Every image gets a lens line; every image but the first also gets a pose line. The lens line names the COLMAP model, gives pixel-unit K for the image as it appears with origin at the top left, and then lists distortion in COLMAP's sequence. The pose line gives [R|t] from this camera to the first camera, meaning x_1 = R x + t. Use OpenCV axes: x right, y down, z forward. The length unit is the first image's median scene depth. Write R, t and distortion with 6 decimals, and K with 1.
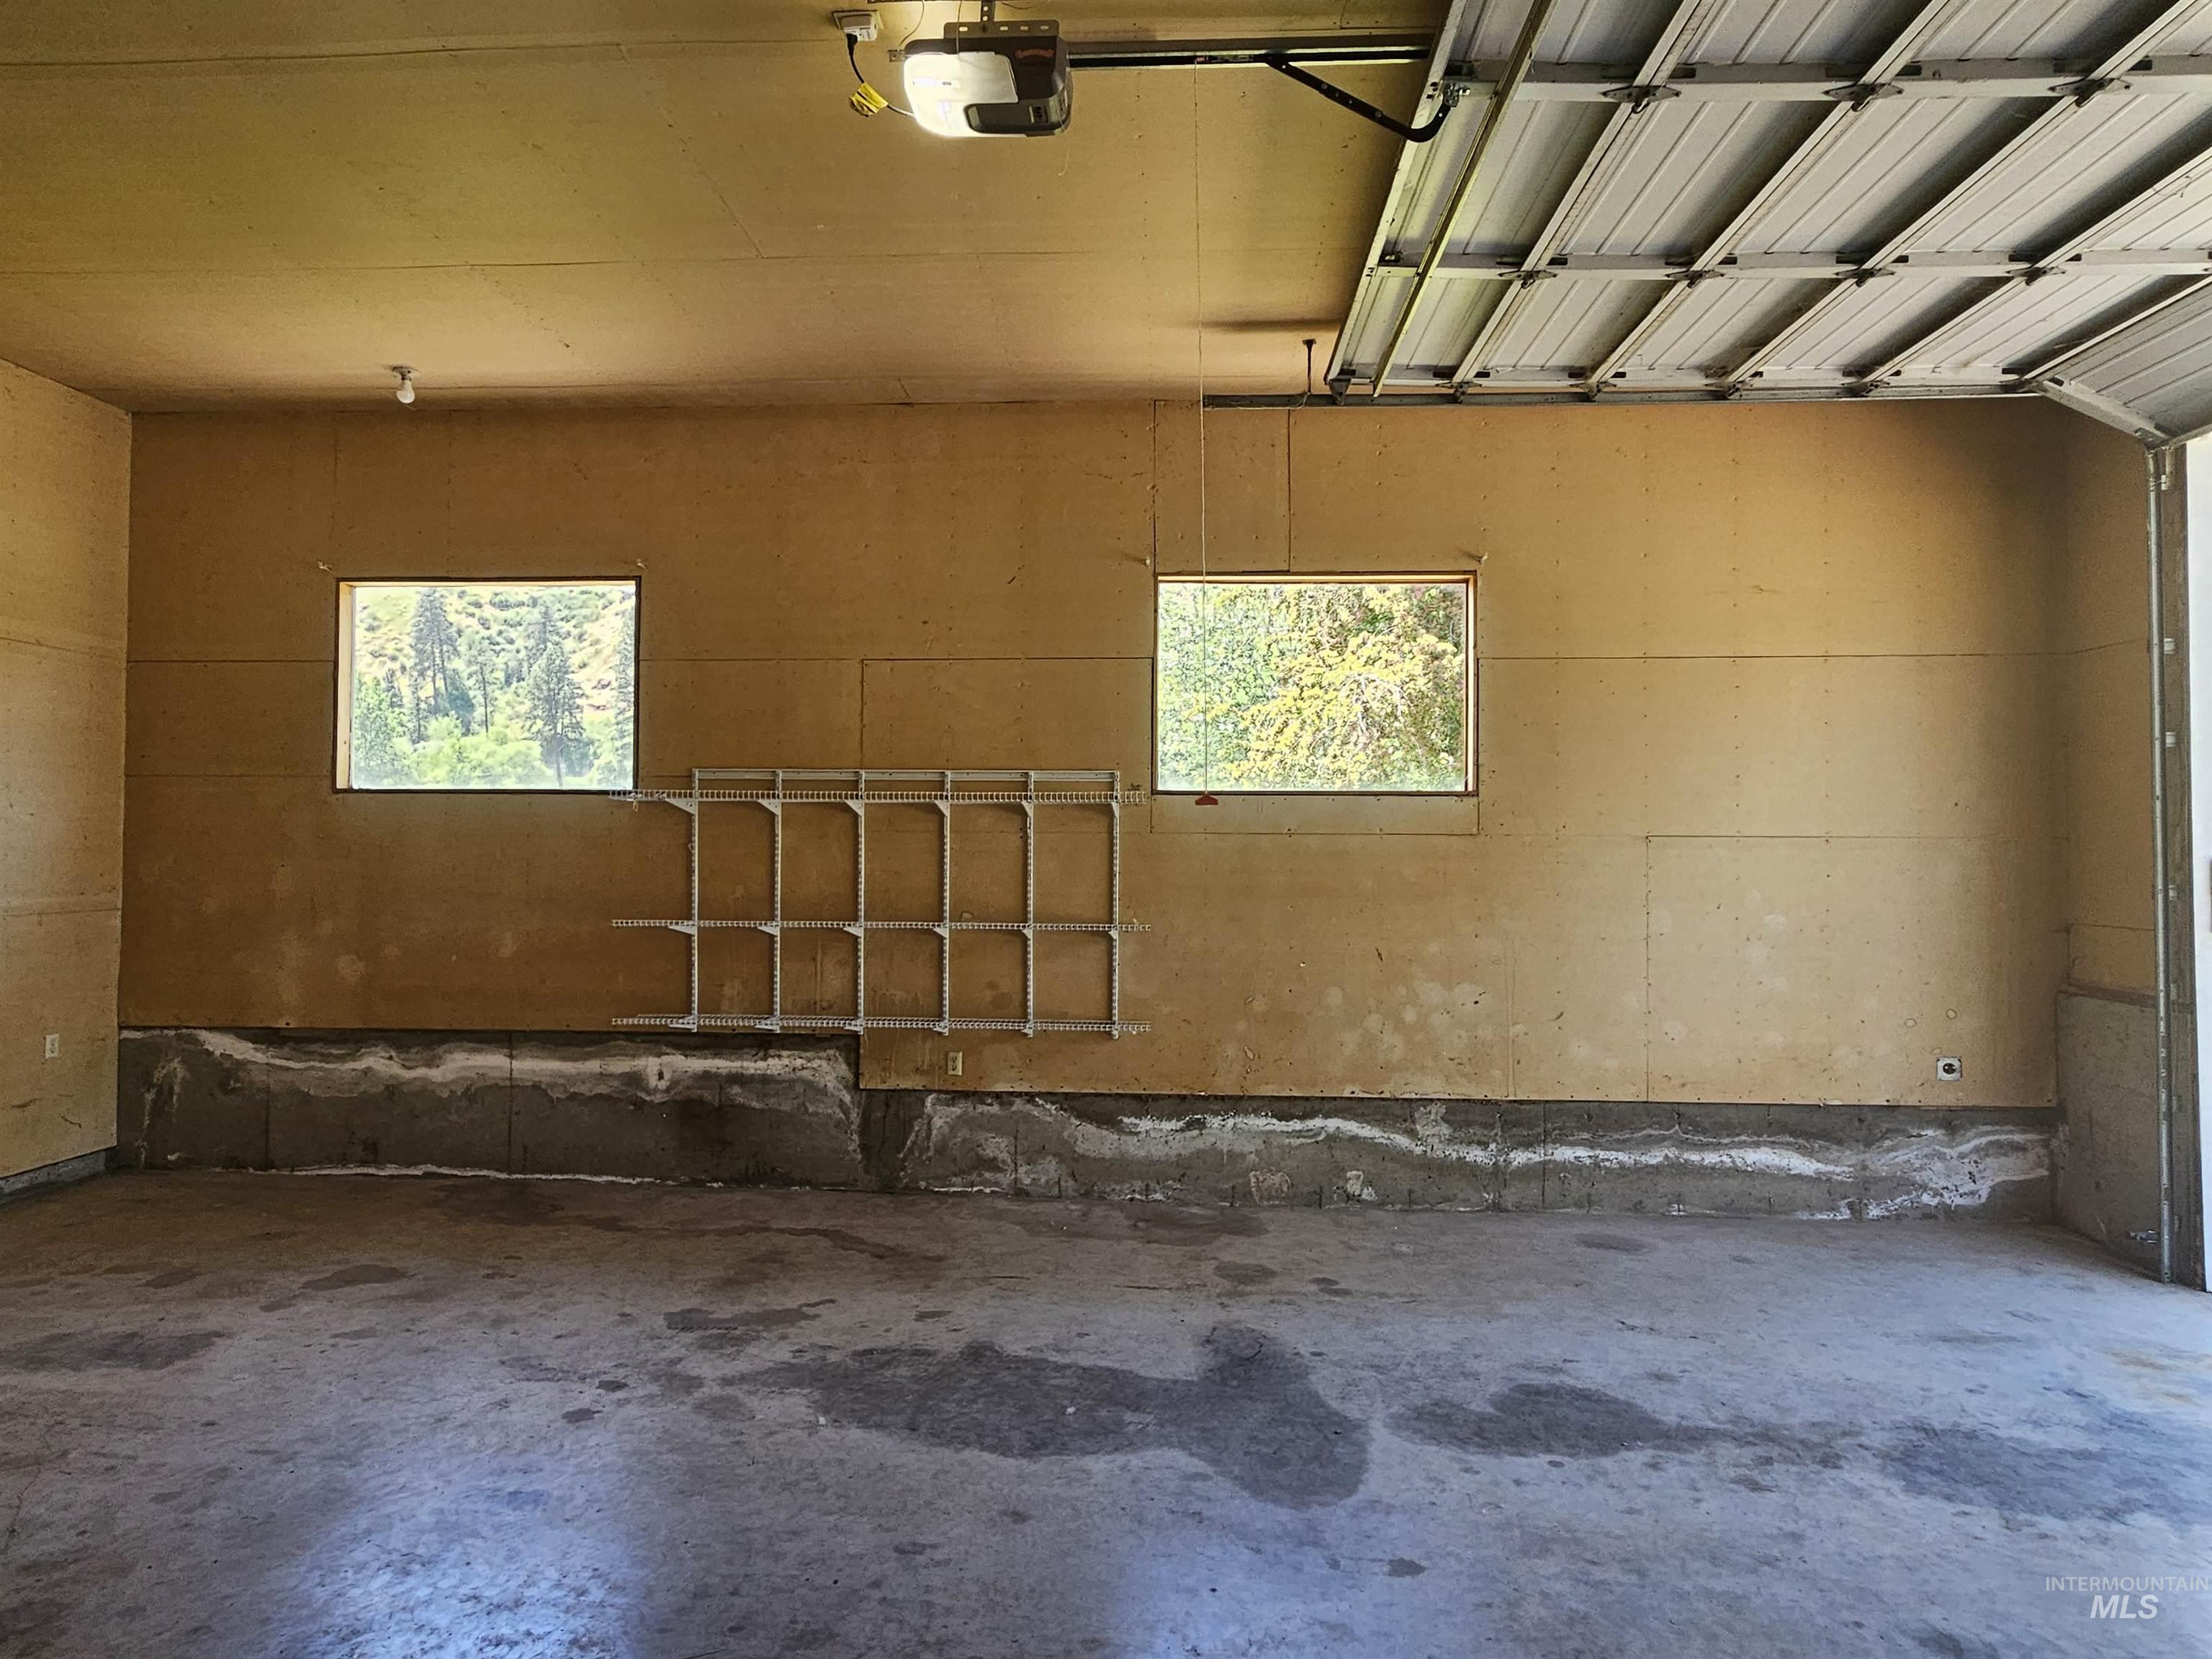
lens RADIAL K [[1255.1, 0, 1104.3], [0, 1255.1, 823.8], [0, 0, 1]] dist [-0.004392, -0.000260]
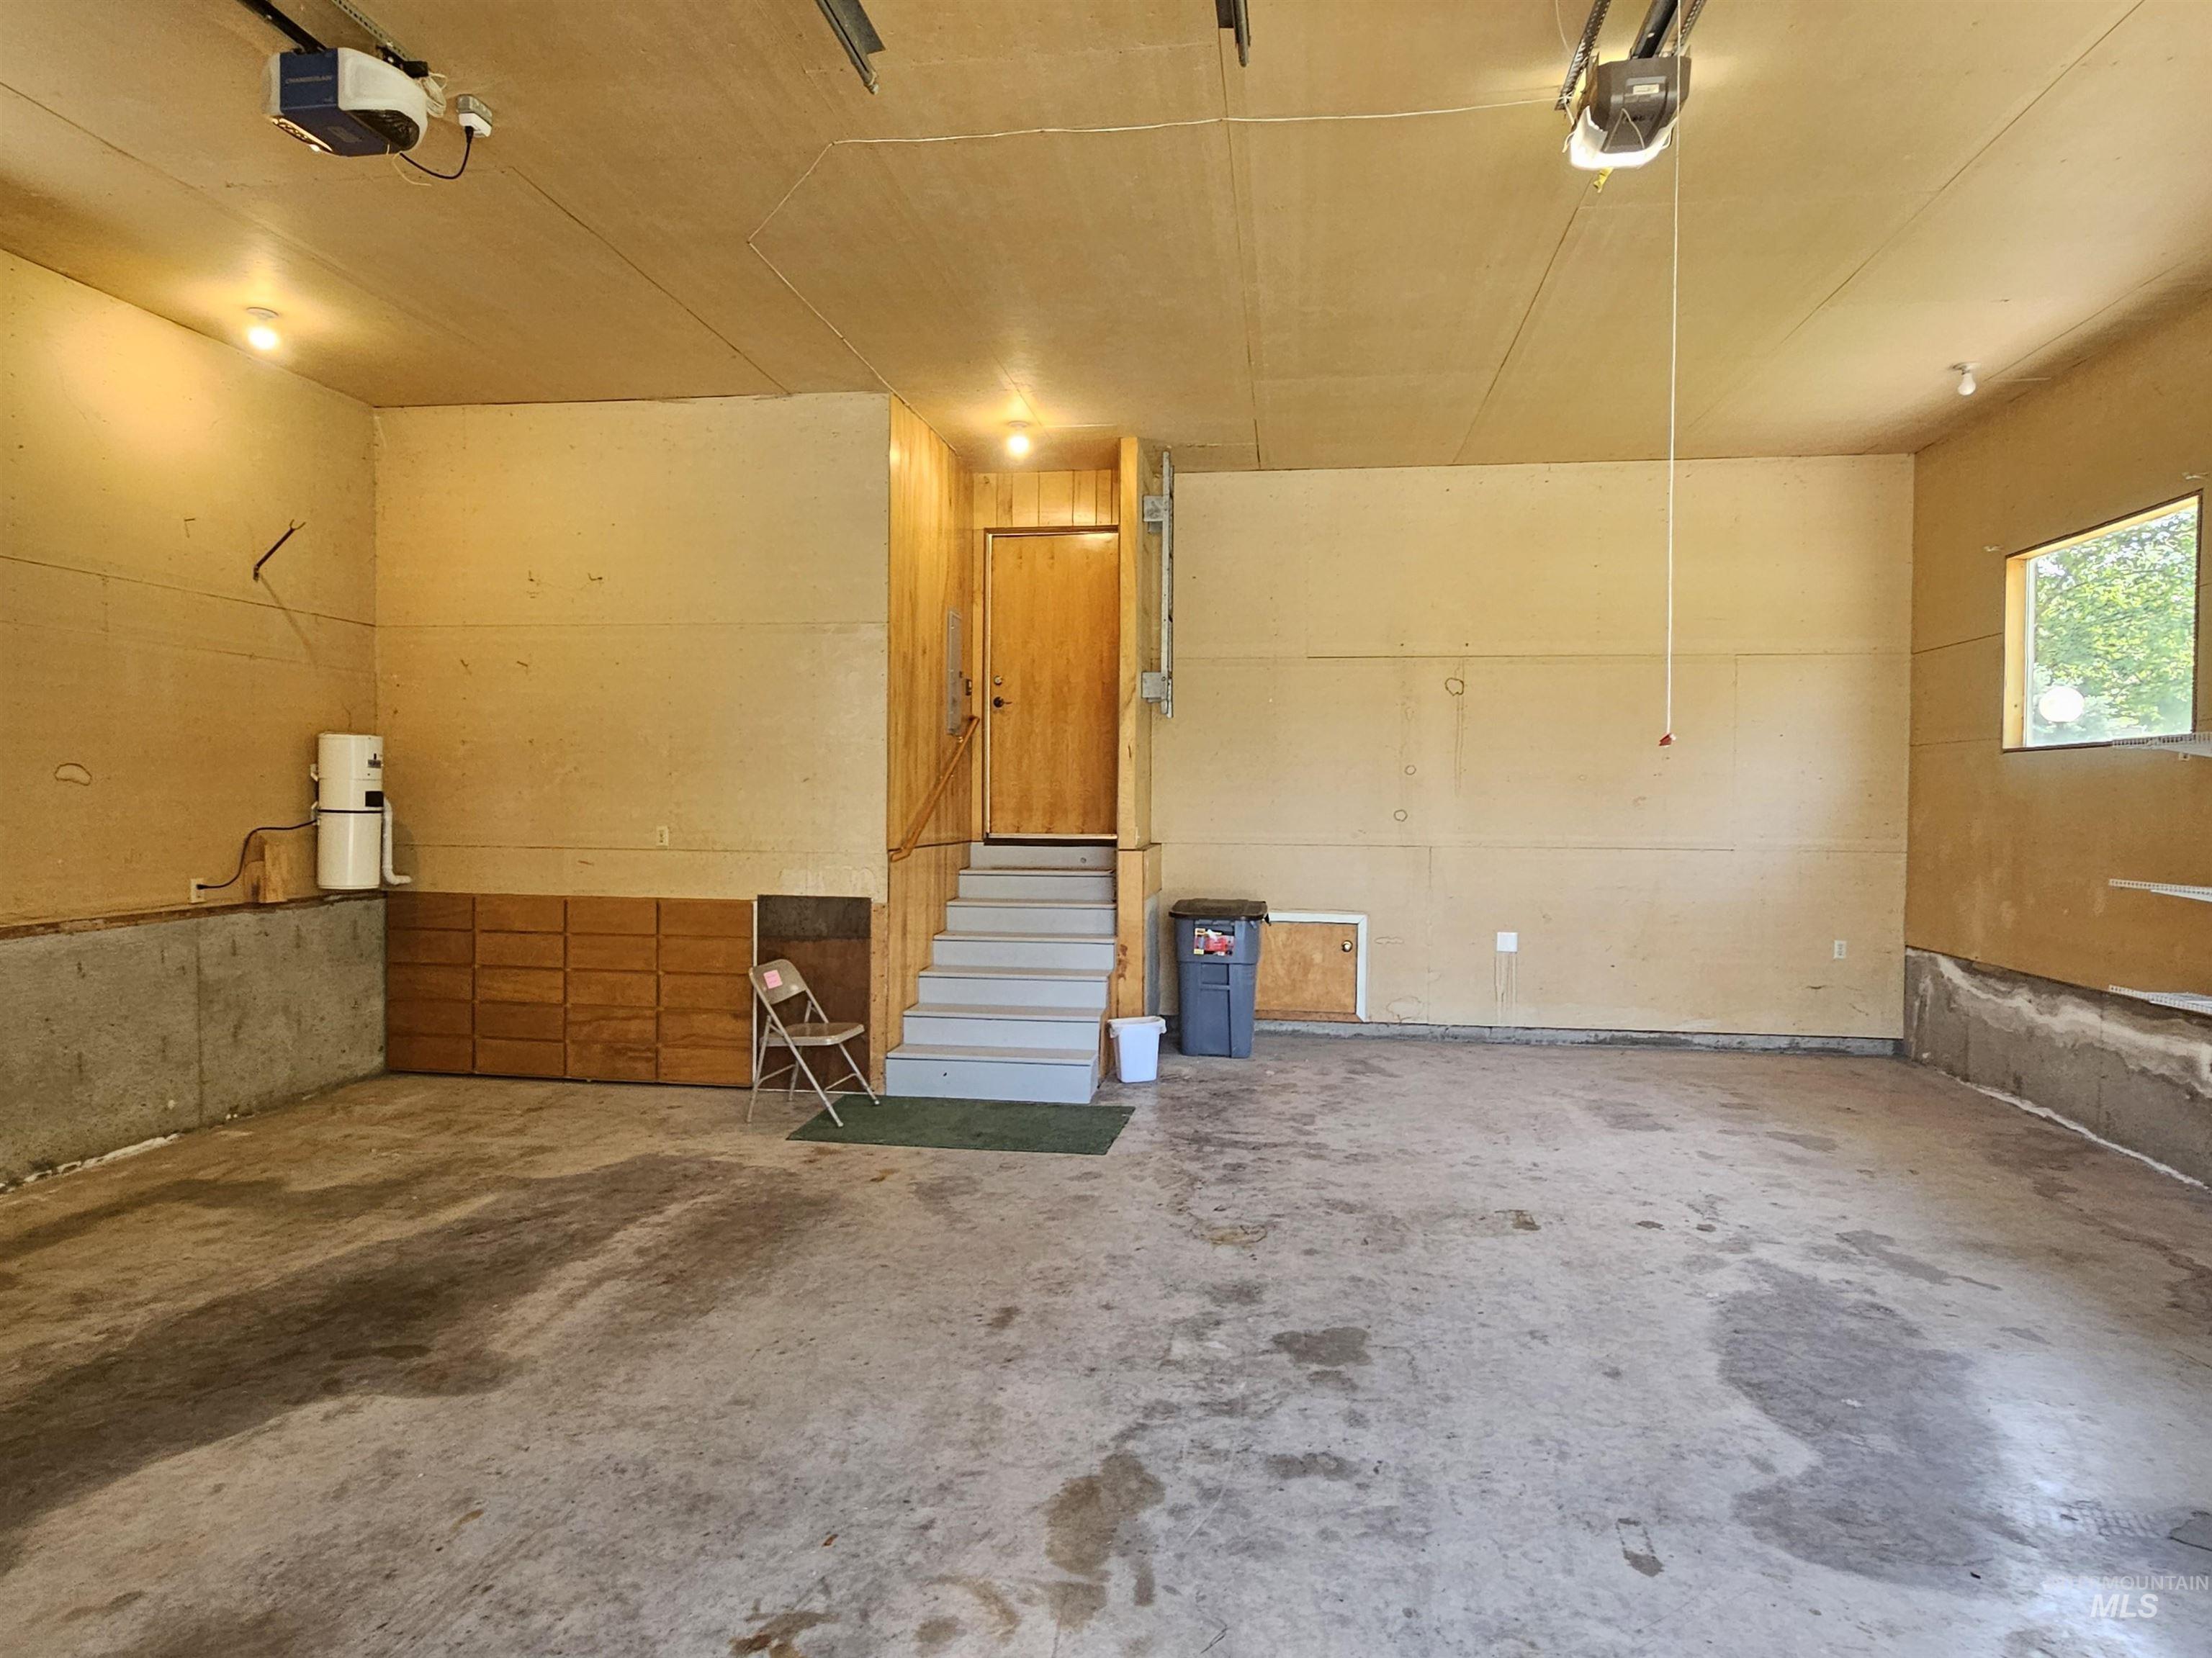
lens RADIAL K [[1255.0, 0, 1106.0], [0, 1255.0, 823.4], [0, 0, 1]] dist [-0.004392, -0.000260]
pose [[-0.087732, 0.013979, -0.996046, 0.549928], [0.013238, 0.999830, 0.012866, 0.012657], [0.996056, -0.012057, -0.087902, 0.316813]]
